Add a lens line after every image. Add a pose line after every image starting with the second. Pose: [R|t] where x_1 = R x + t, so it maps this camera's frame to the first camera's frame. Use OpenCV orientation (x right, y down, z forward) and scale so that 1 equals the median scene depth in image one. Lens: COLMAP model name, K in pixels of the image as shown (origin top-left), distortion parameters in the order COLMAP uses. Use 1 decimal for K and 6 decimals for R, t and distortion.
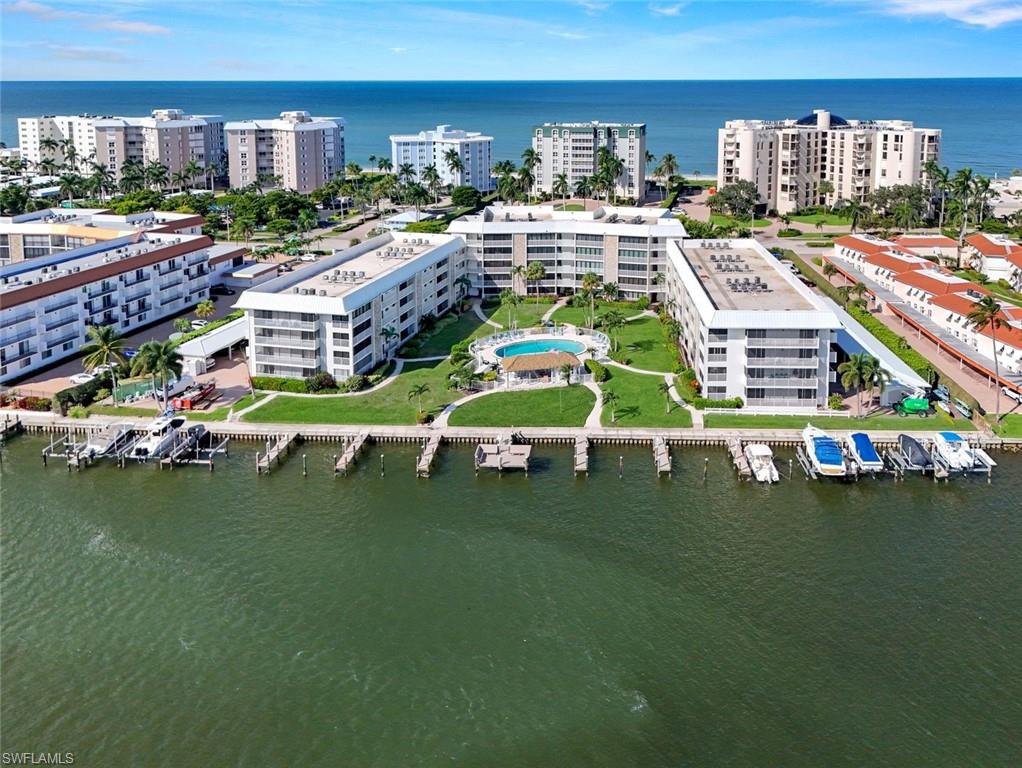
lens RADIAL K [[882.2, 0, 511.0], [0, 882.2, 384.0], [0, 0, 1]] dist [0.093798, -0.117015]
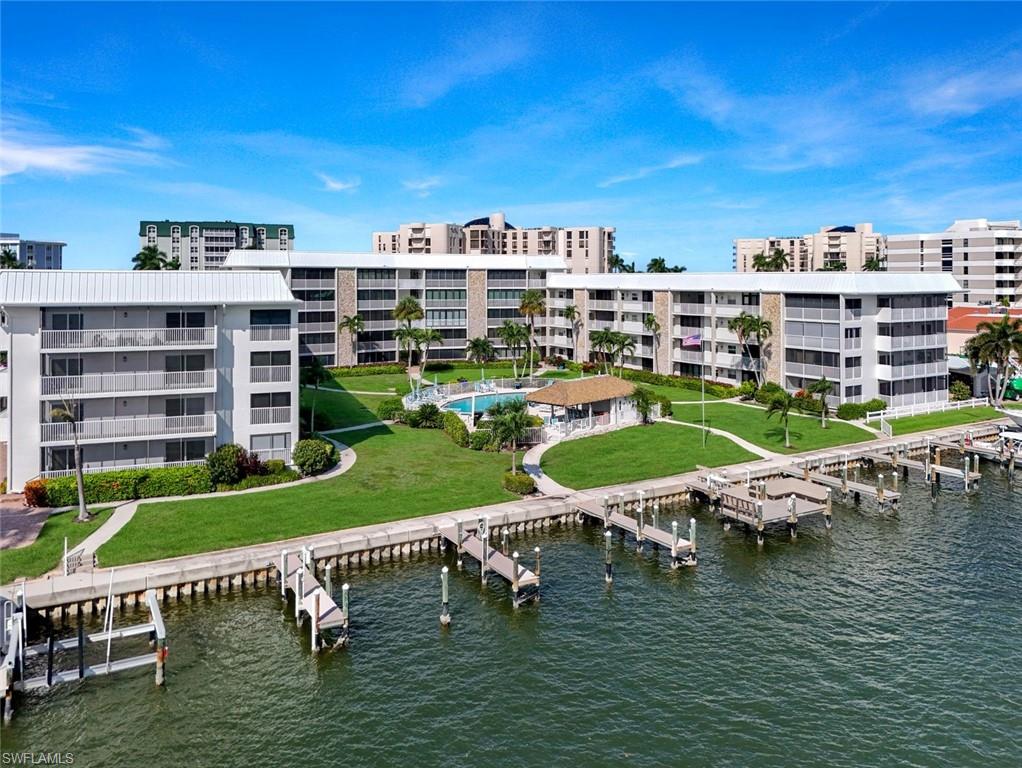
lens RADIAL K [[882.2, 0, 511.0], [0, 882.2, 384.0], [0, 0, 1]] dist [0.093798, -0.117015]
pose [[0.782179, -0.052998, 0.620796, -0.297836], [0.211977, 0.959573, -0.185163, 0.054872], [-0.585885, 0.276425, 0.761792, 0.453804]]
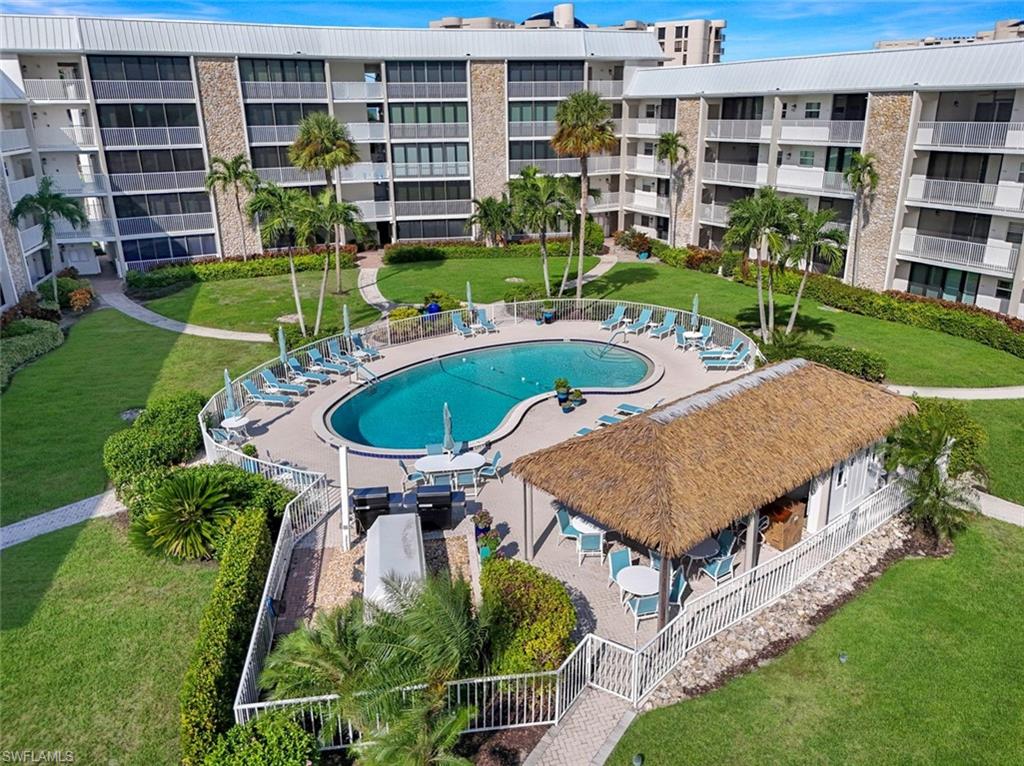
lens RADIAL K [[782.9, 0, 506.1], [0, 782.9, 409.2], [0, 0, 1]] dist [0.025928, -0.000712]
pose [[0.844407, -0.179549, 0.504717, -0.067451], [0.190149, 0.981267, 0.030953, -0.033796], [-0.500820, 0.069835, 0.862730, 0.699761]]
